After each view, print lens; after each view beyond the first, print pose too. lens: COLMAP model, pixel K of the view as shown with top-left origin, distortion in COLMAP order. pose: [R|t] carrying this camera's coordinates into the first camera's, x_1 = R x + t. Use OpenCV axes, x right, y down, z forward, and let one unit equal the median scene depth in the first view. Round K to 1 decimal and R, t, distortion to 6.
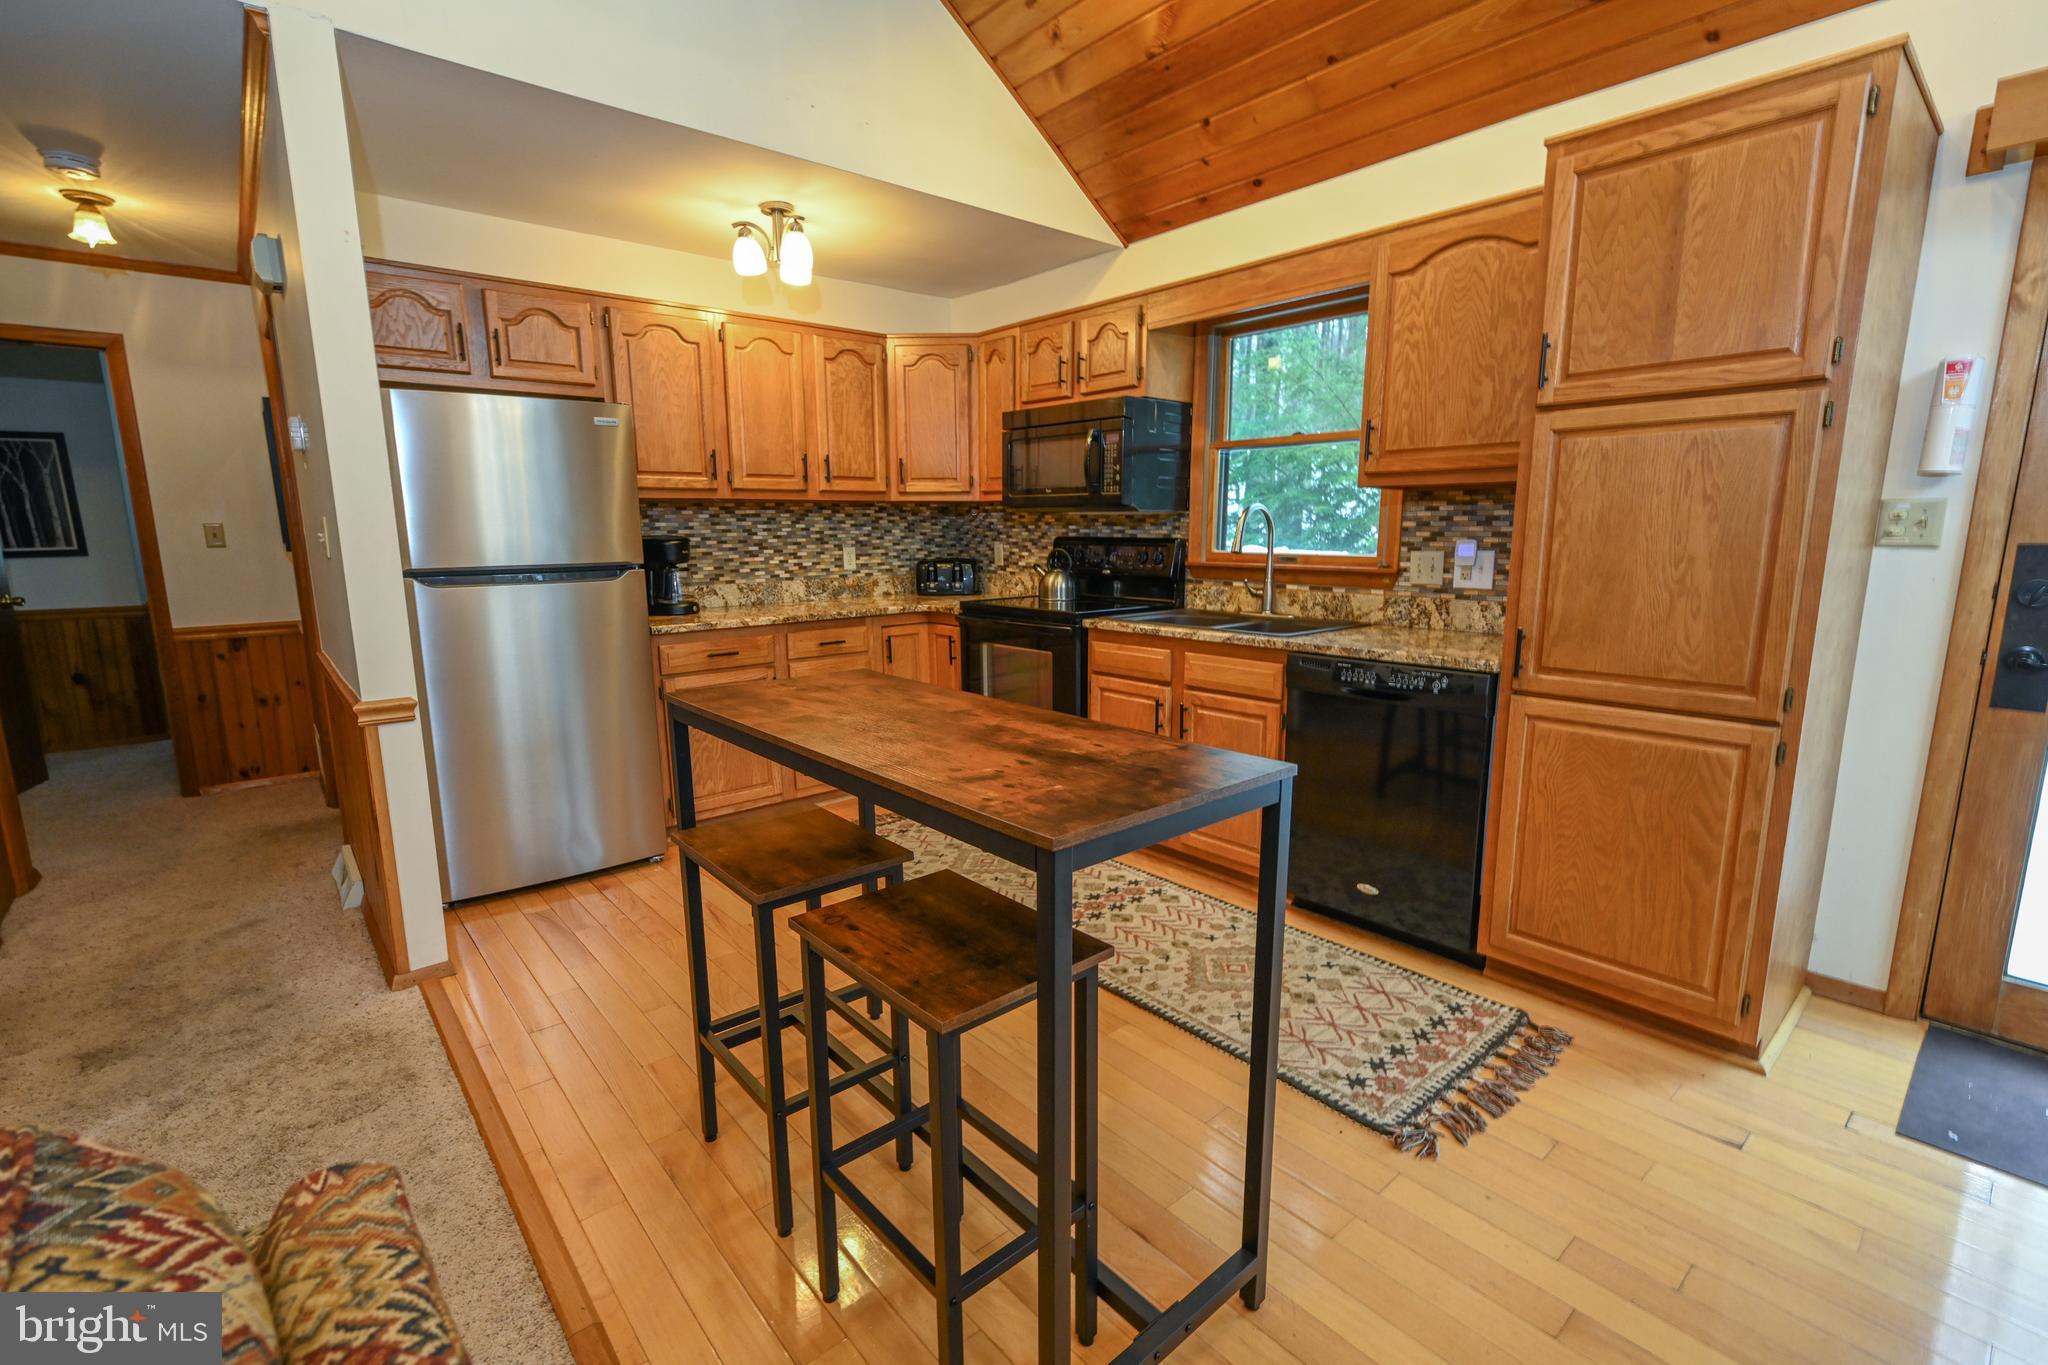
lens RADIAL K [[909.4, 0, 1021.4], [0, 909.4, 683.0], [0, 0, 1]] dist [-0.000193, 0.000374]
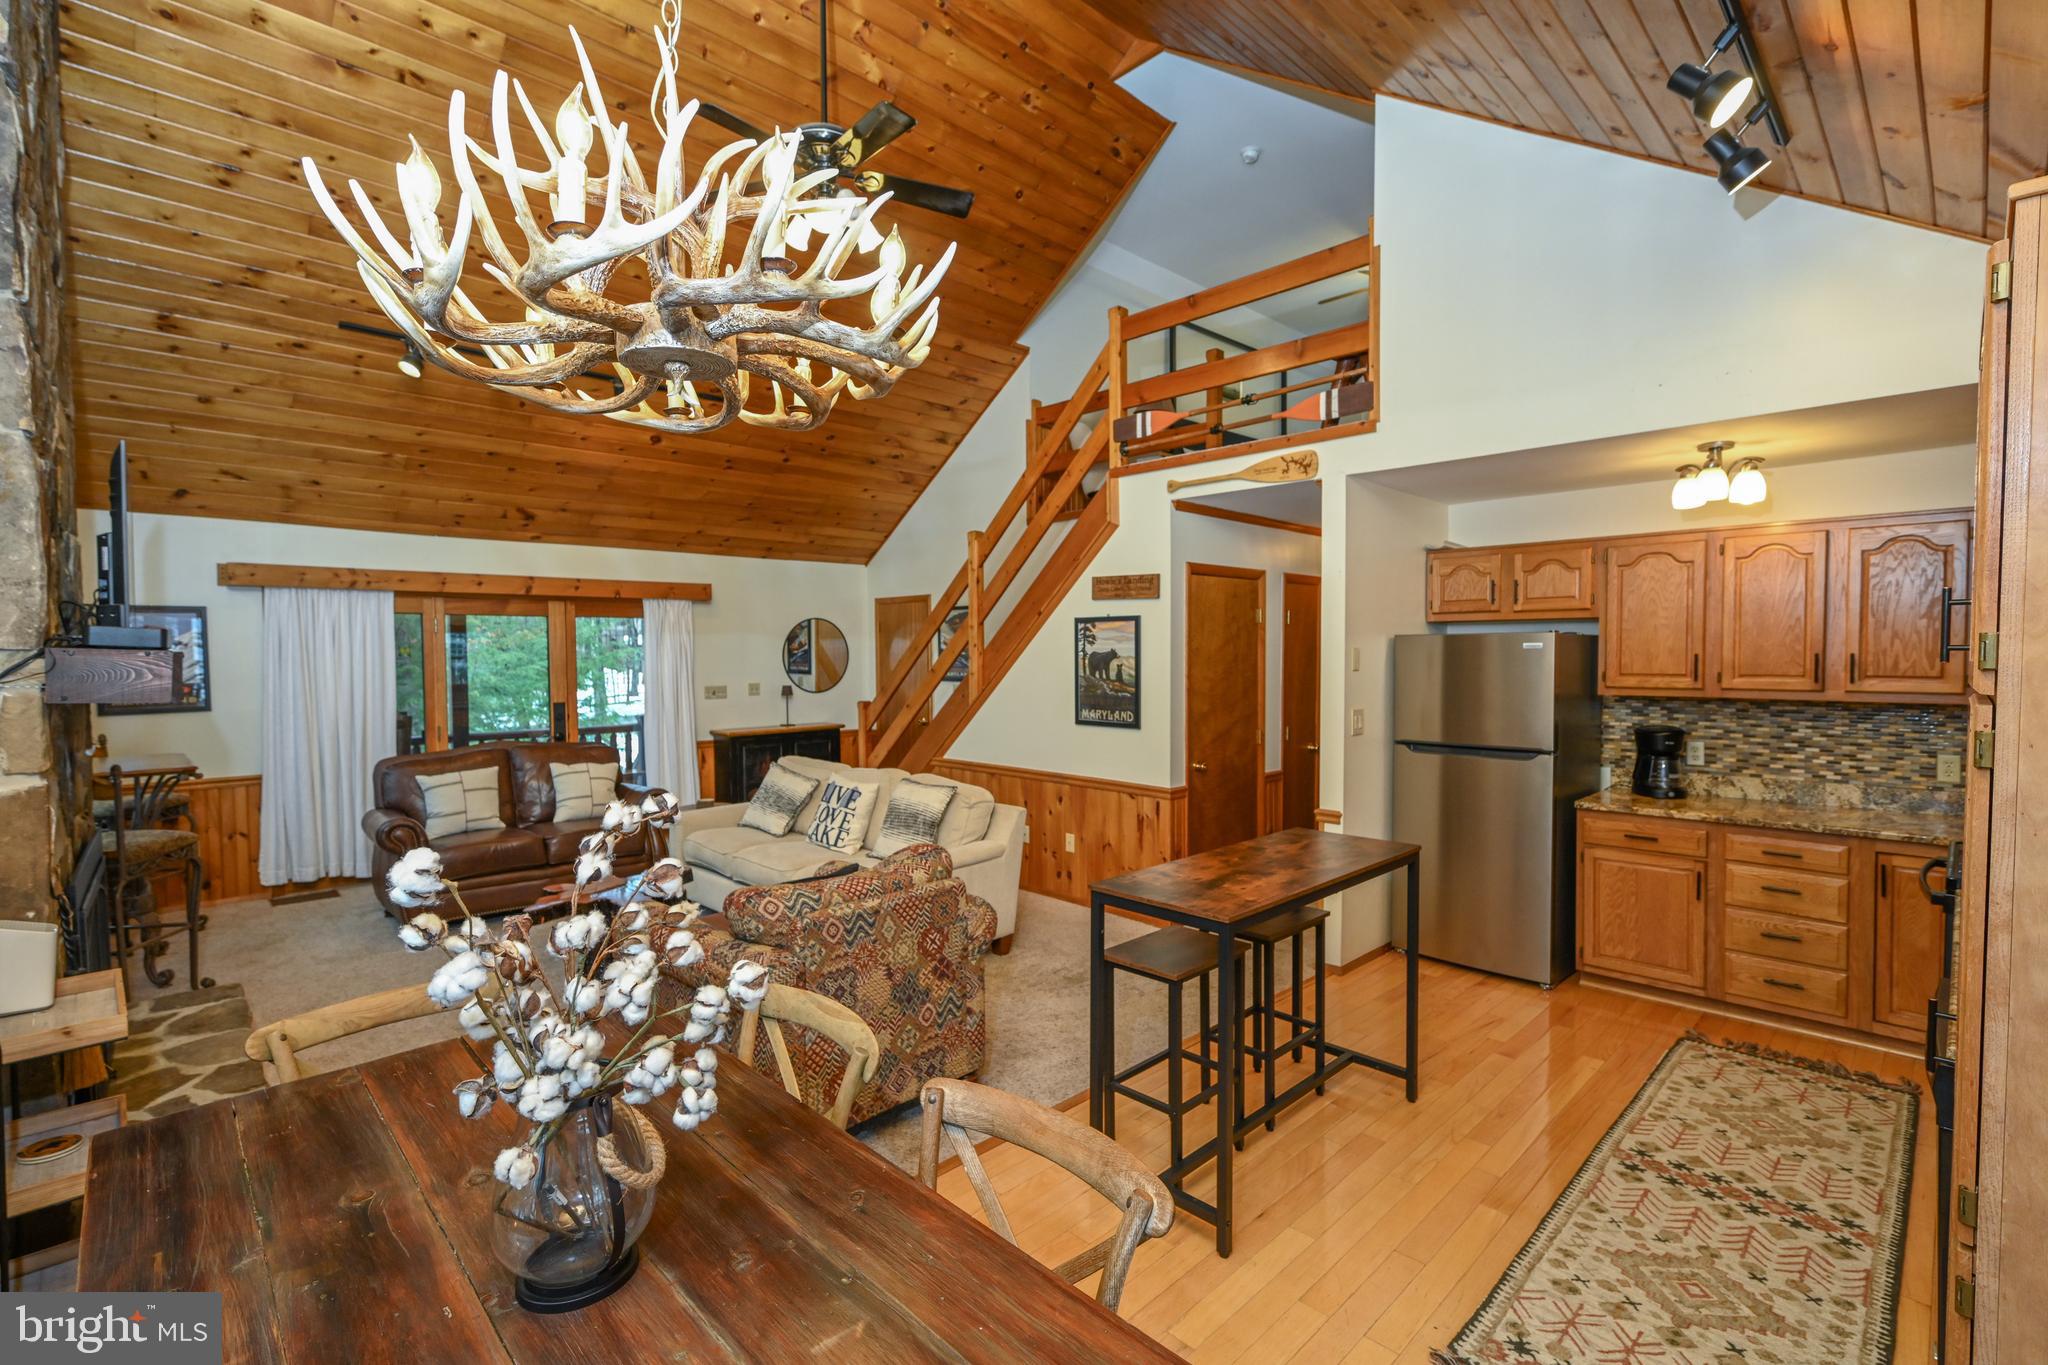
lens RADIAL K [[920.6, 0, 1054.3], [0, 920.6, 678.6], [0, 0, 1]] dist [0.000409, 0.000264]
pose [[0.084767, 0.037264, -0.995704, 0.690907], [-0.170920, 0.985032, 0.022314, -0.118791], [0.981632, 0.168294, 0.089867, 0.144904]]
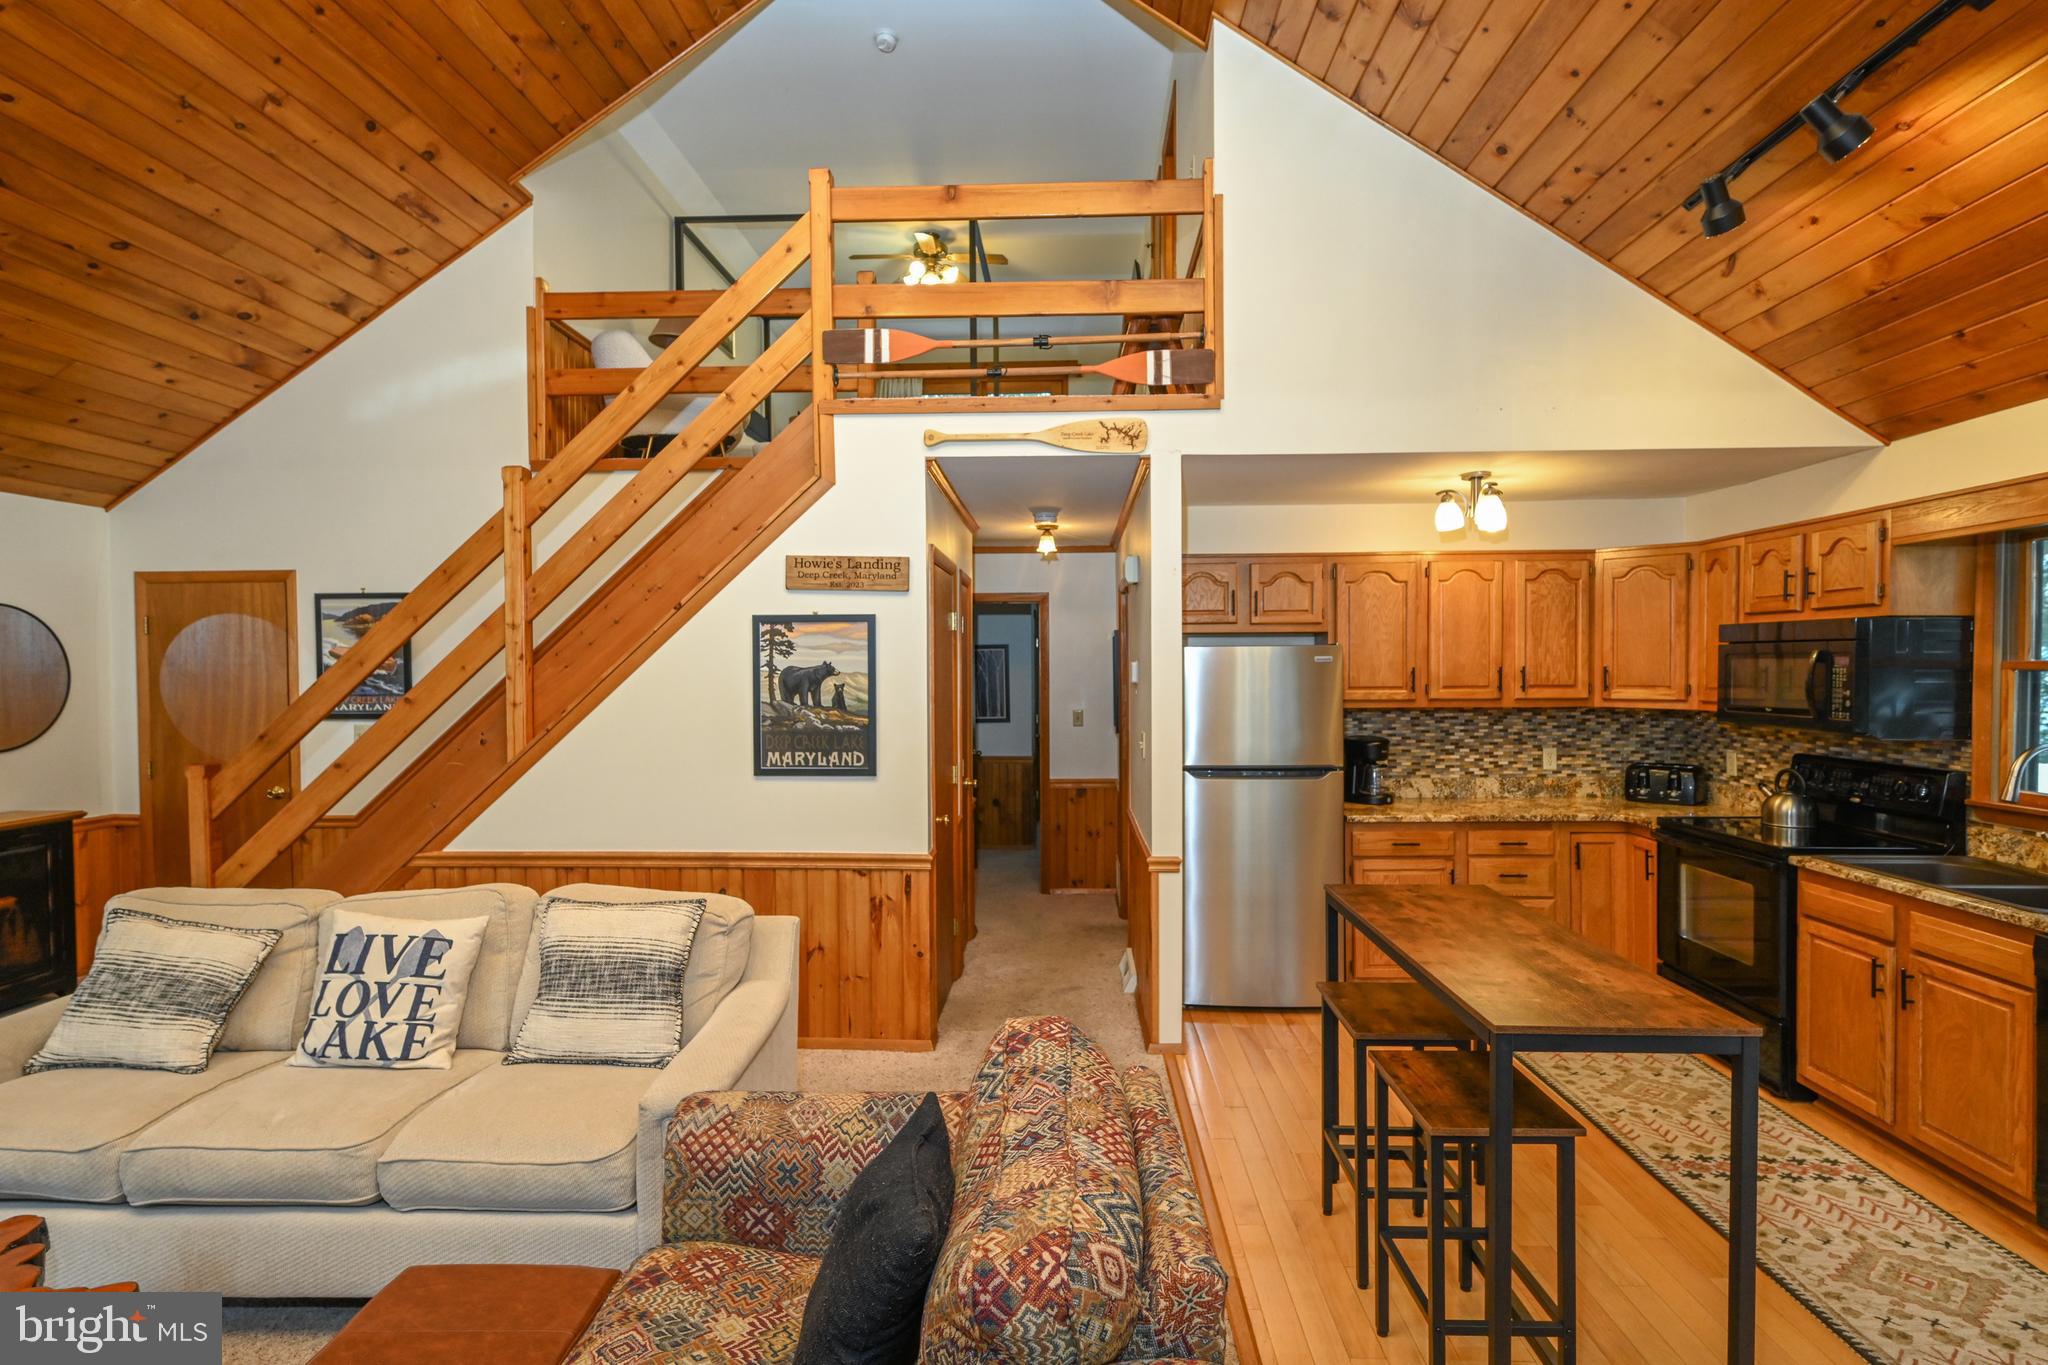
lens RADIAL K [[988.8, 0, 1033.9], [0, 988.8, 682.8], [0, 0, 1]] dist [0.000790, 0.000915]
pose [[0.736464, 0.012874, -0.676354, 0.163558], [-0.117620, 0.987027, -0.109286, -0.038685], [0.666173, 0.160038, 0.728424, -0.254021]]
